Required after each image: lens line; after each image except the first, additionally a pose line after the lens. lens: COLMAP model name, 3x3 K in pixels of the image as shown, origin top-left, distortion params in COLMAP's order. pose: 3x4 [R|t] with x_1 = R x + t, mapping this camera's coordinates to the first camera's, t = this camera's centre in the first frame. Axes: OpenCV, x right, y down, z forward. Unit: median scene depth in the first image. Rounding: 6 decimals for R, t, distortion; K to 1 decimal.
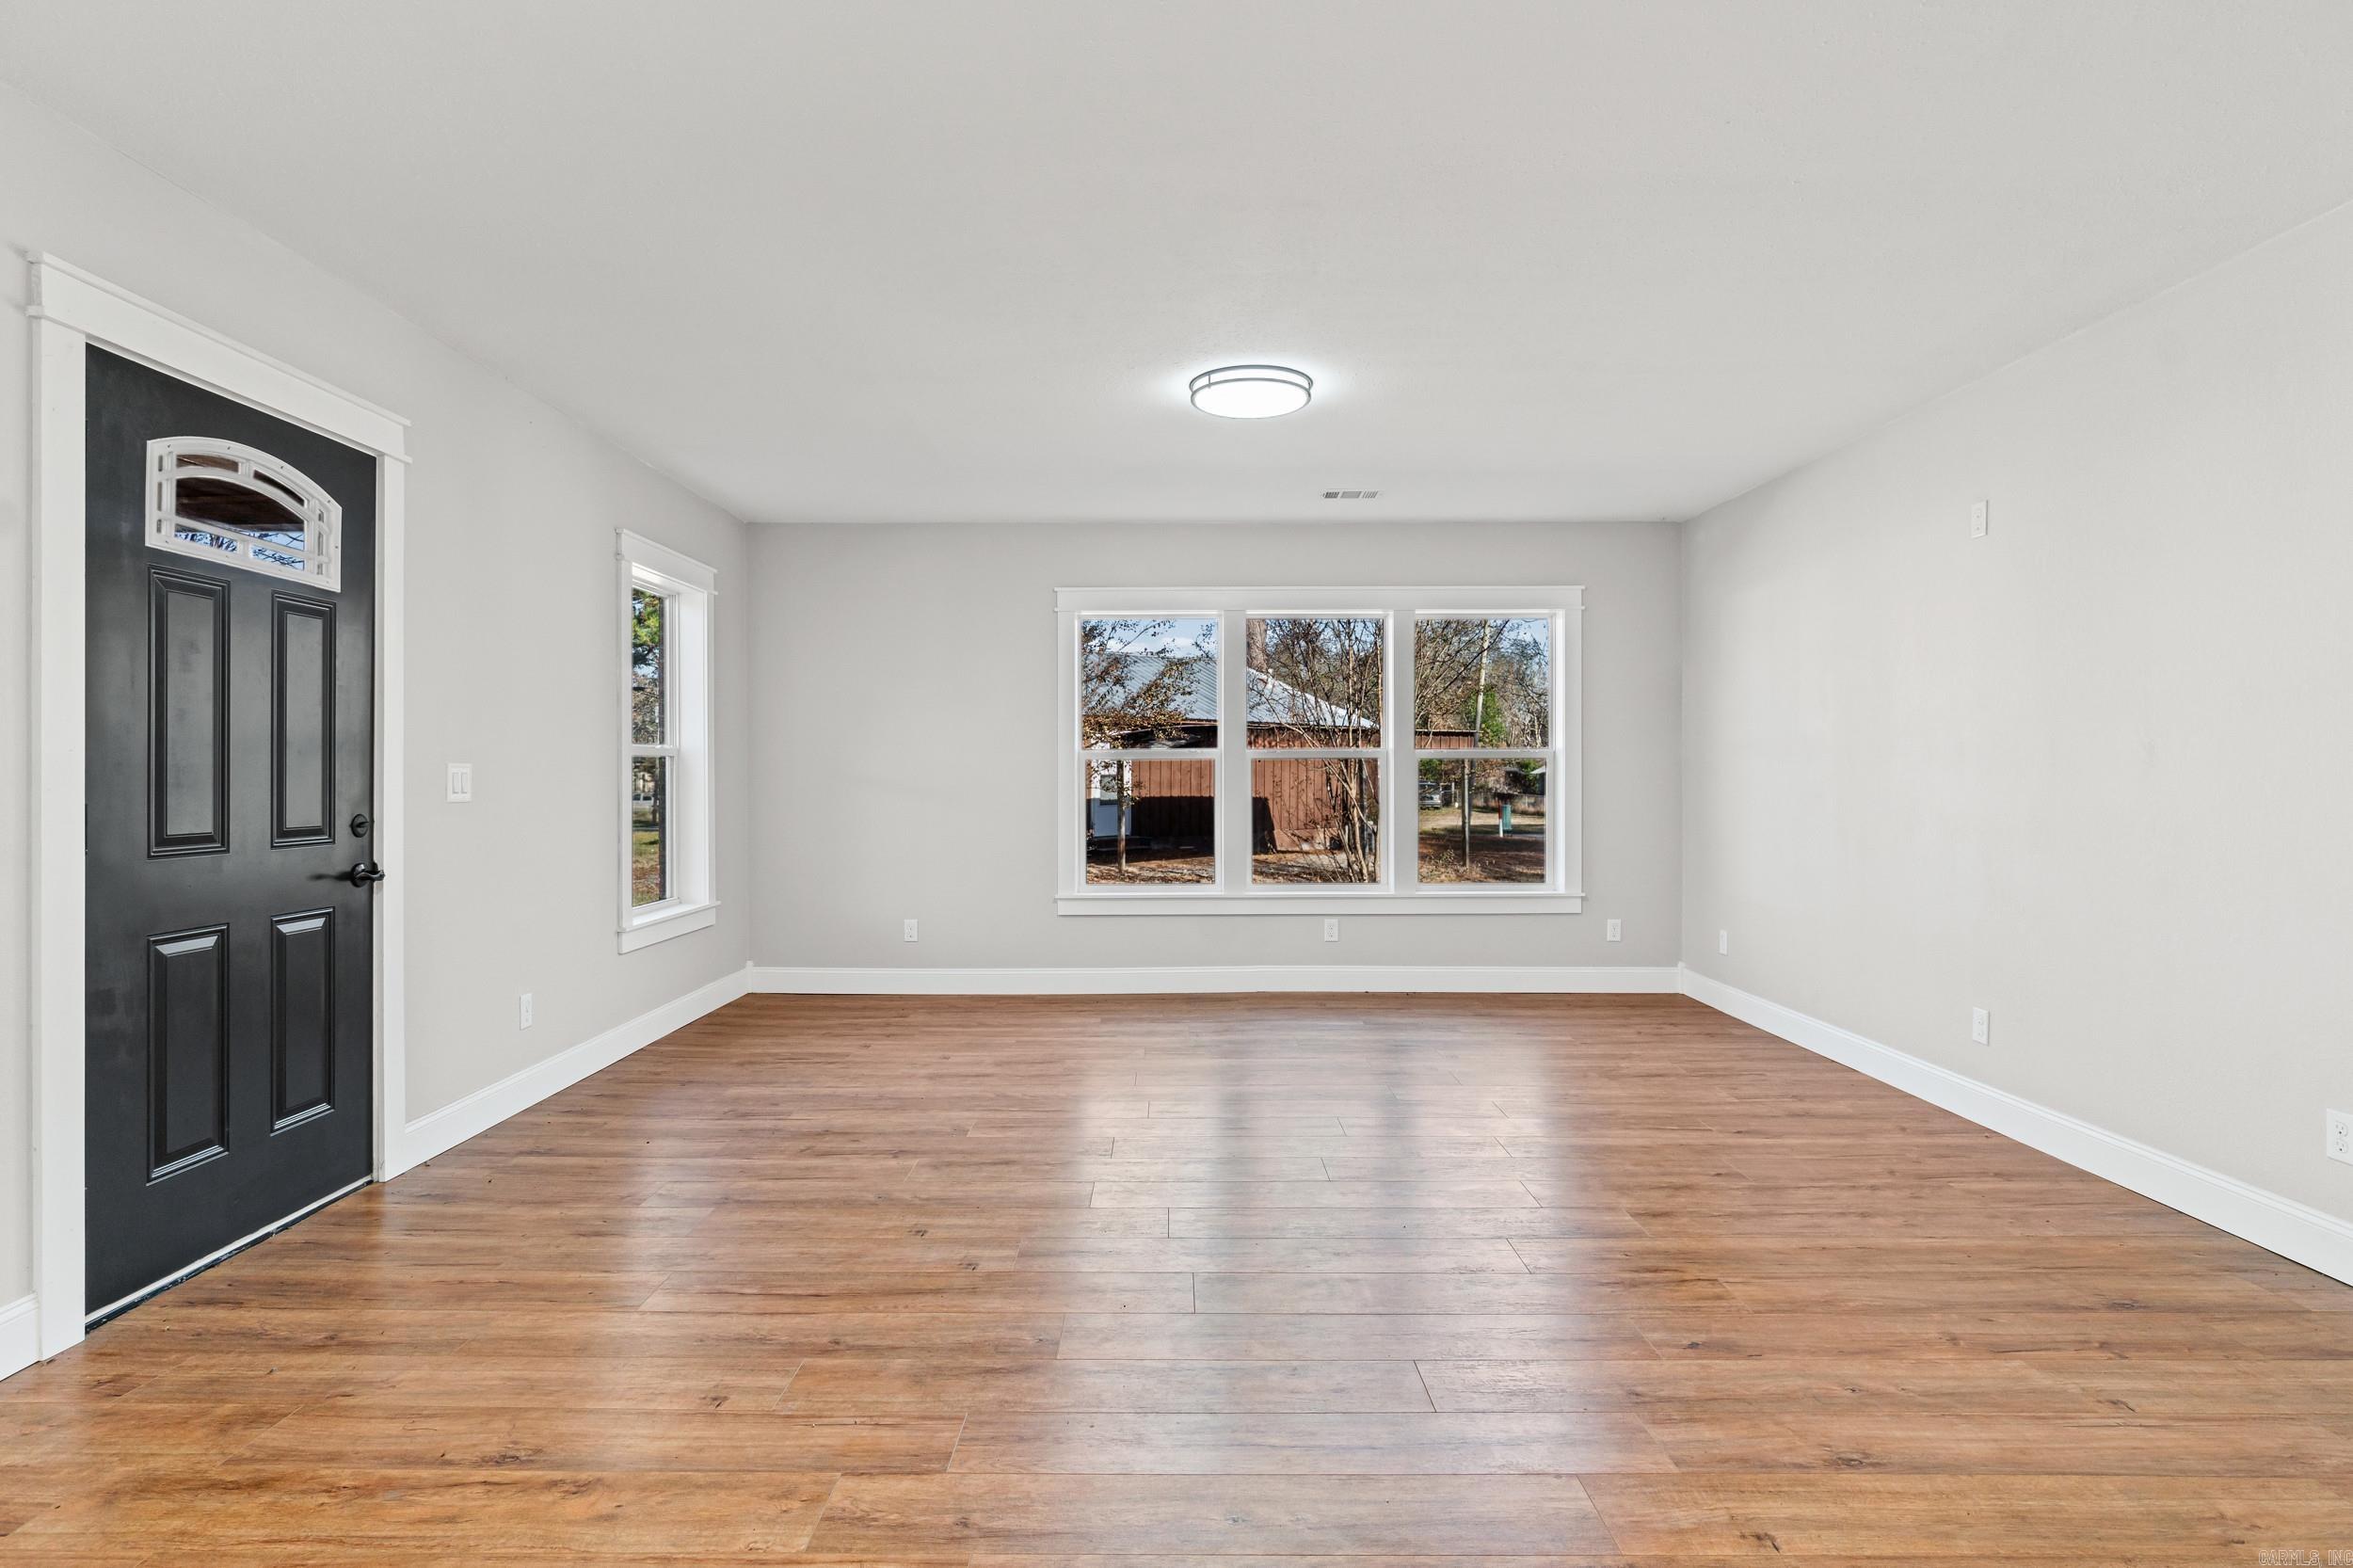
lens RADIAL K [[1181.4, 0, 1161.0], [0, 1181.4, 776.8], [0, 0, 1]] dist [-0.009206, 0.005983]
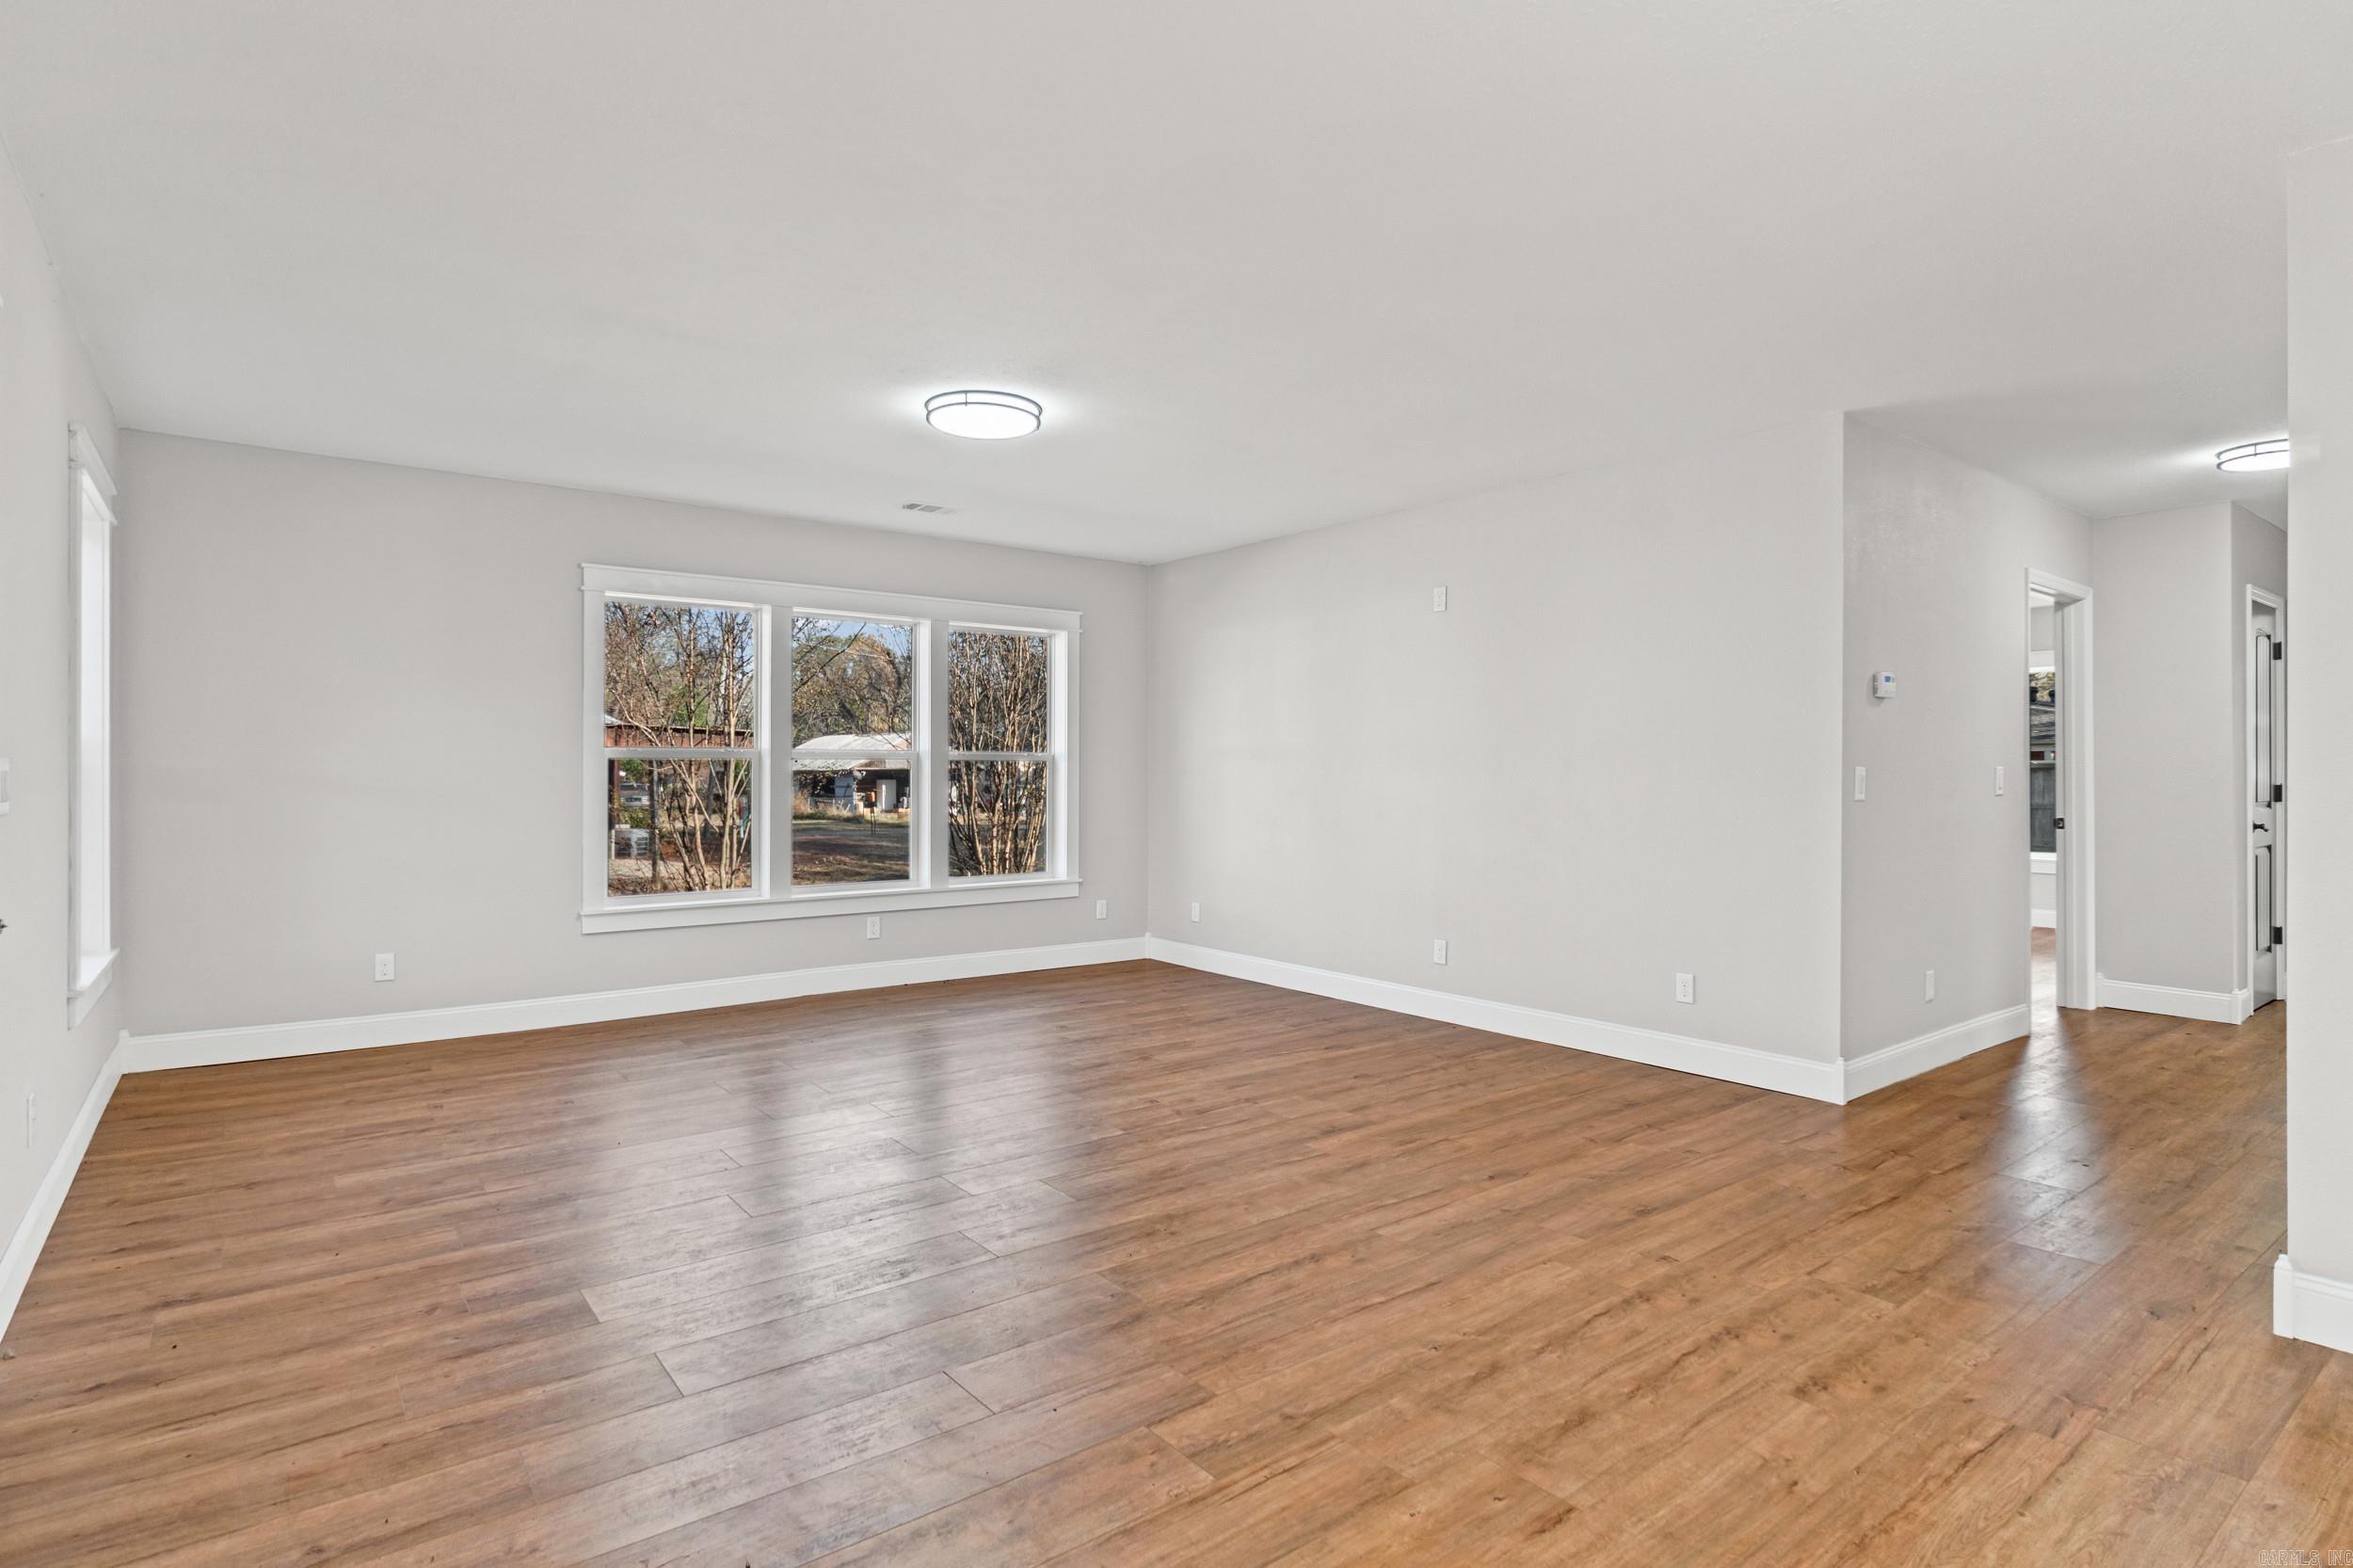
lens RADIAL K [[1181.4, 0, 1138.7], [0, 1181.4, 783.2], [0, 0, 1]] dist [-0.009206, 0.005983]
pose [[0.799442, -0.002683, 0.600737, -0.501787], [-0.000772, 0.999985, 0.005494, -0.002130], [-0.600743, -0.004855, 0.799428, 0.077650]]
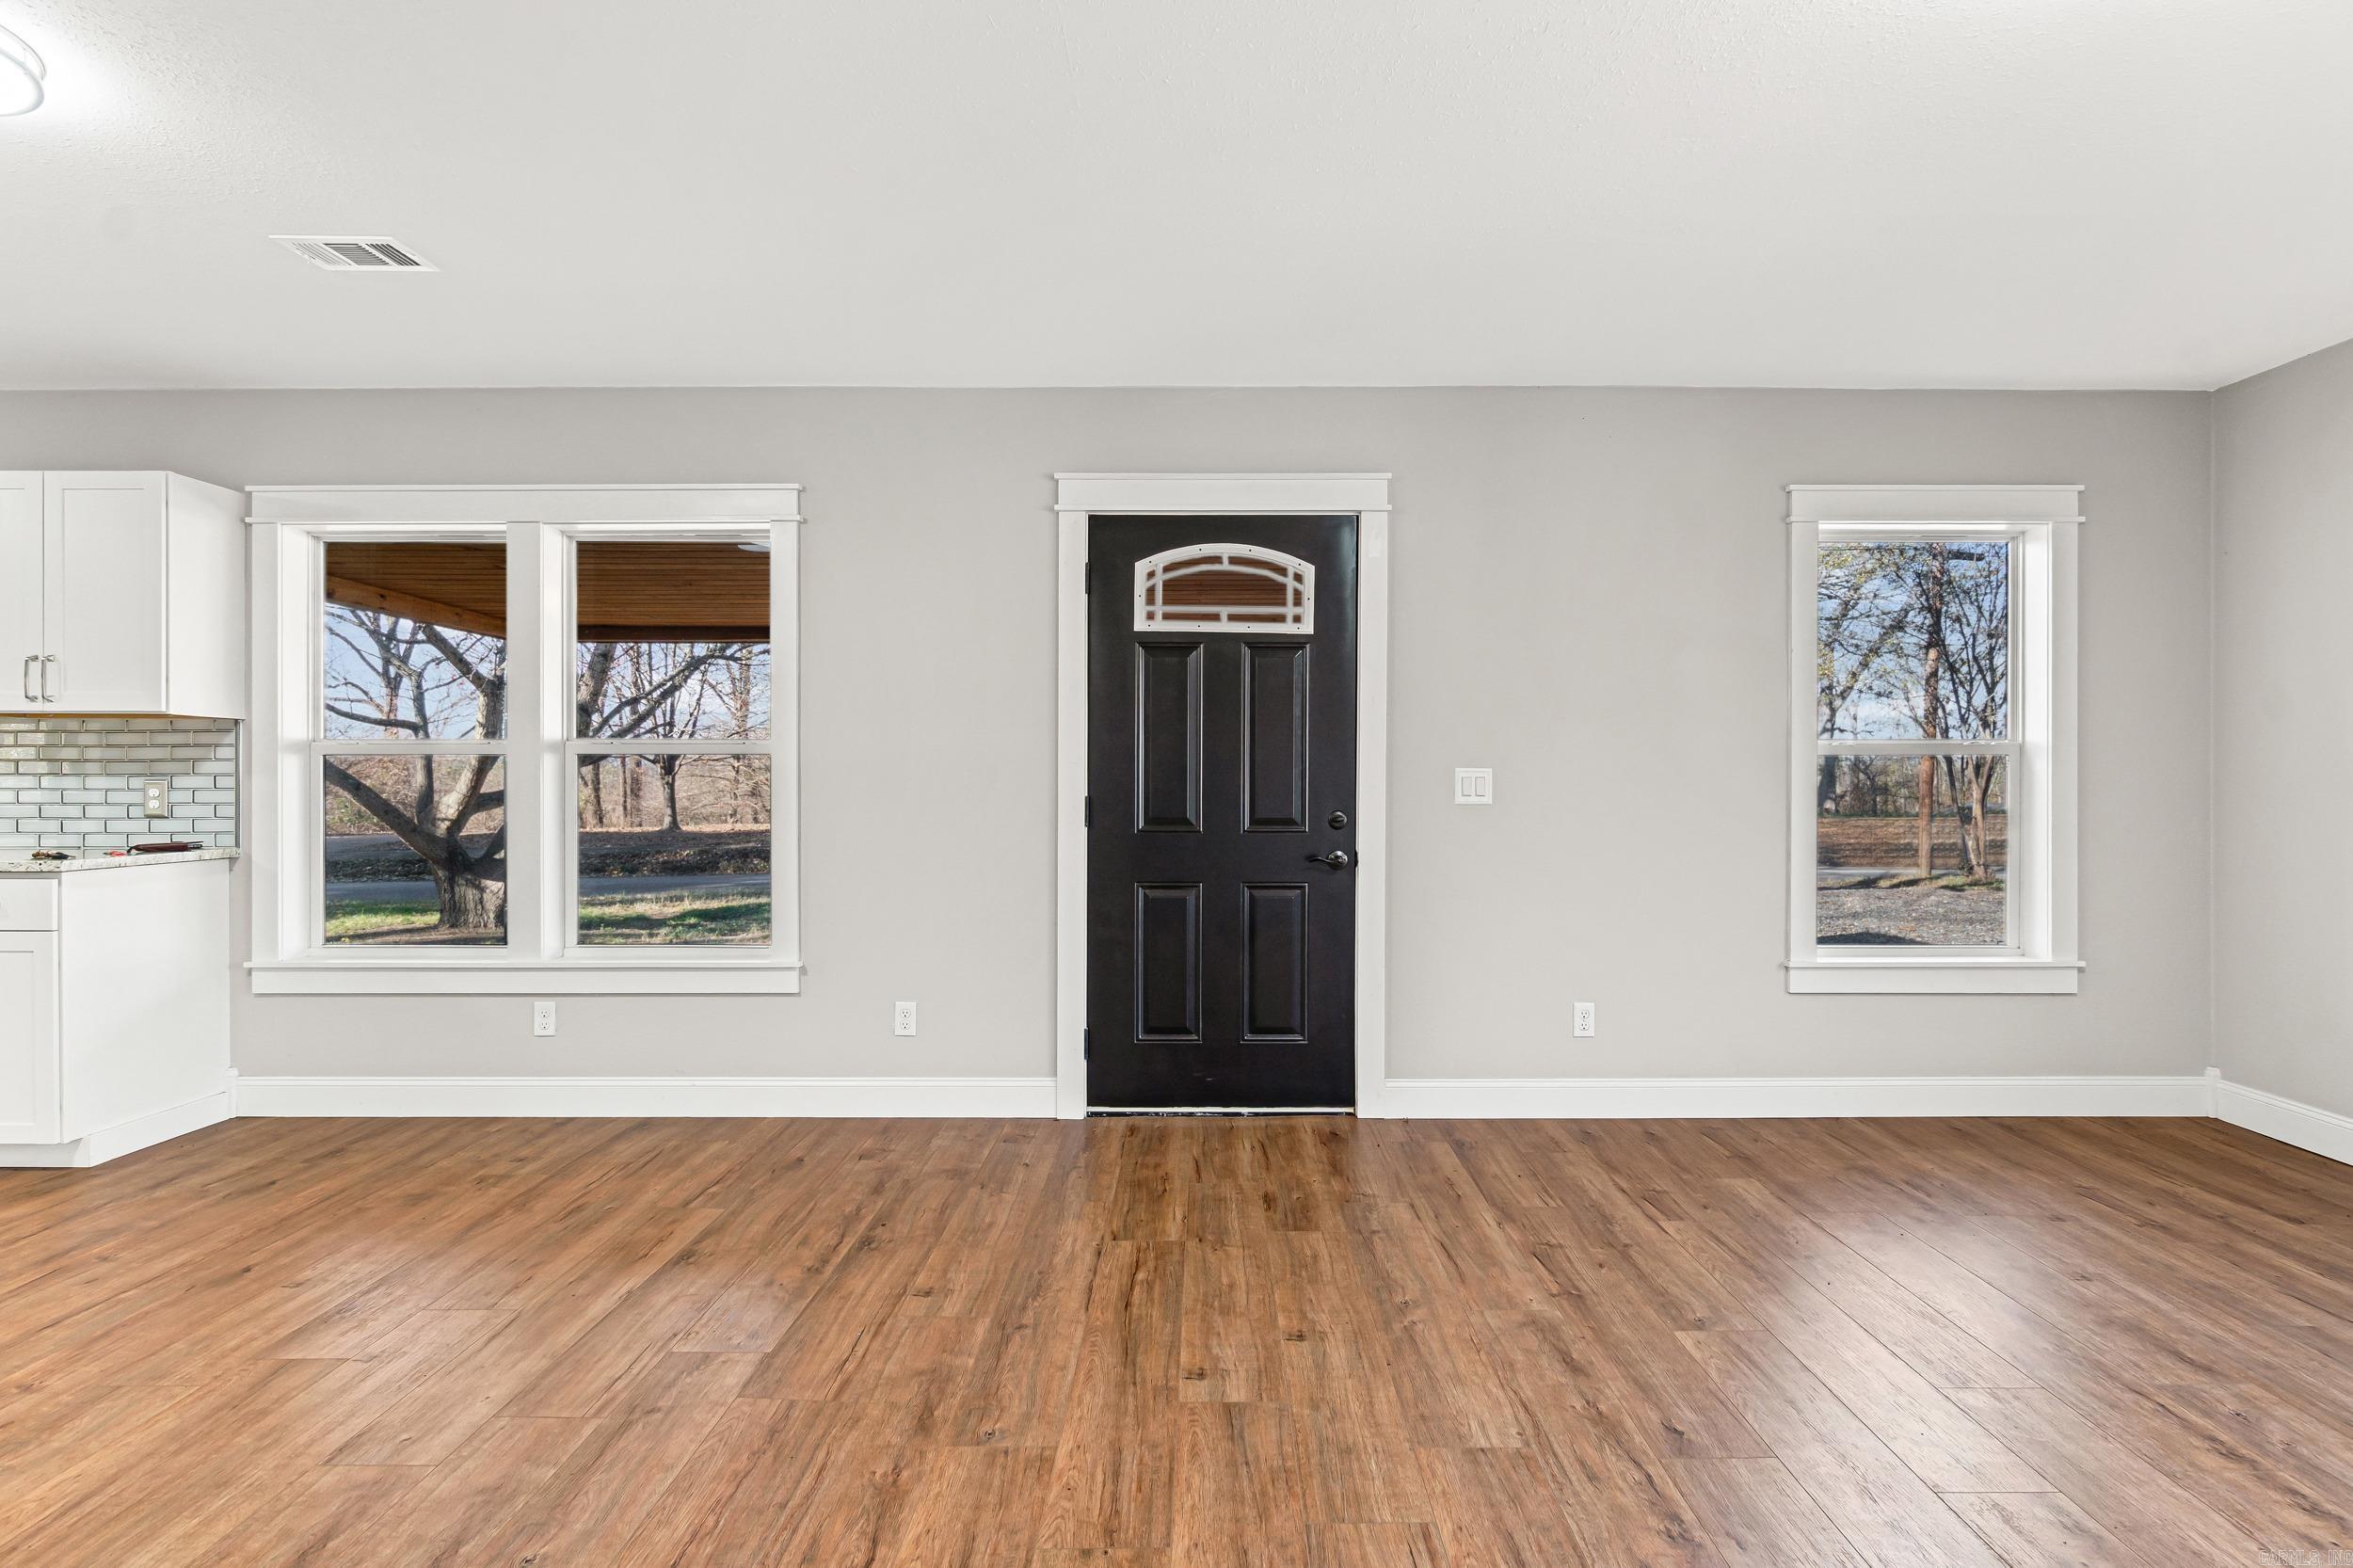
lens RADIAL K [[1181.4, 0, 1203.7], [0, 1181.4, 808.1], [0, 0, 1]] dist [-0.009206, 0.005983]
pose [[0.018740, 0.021216, -0.999599, 0.507769], [-0.003628, 0.999770, 0.021151, 0.002190], [0.999818, 0.003230, 0.018813, 0.772156]]
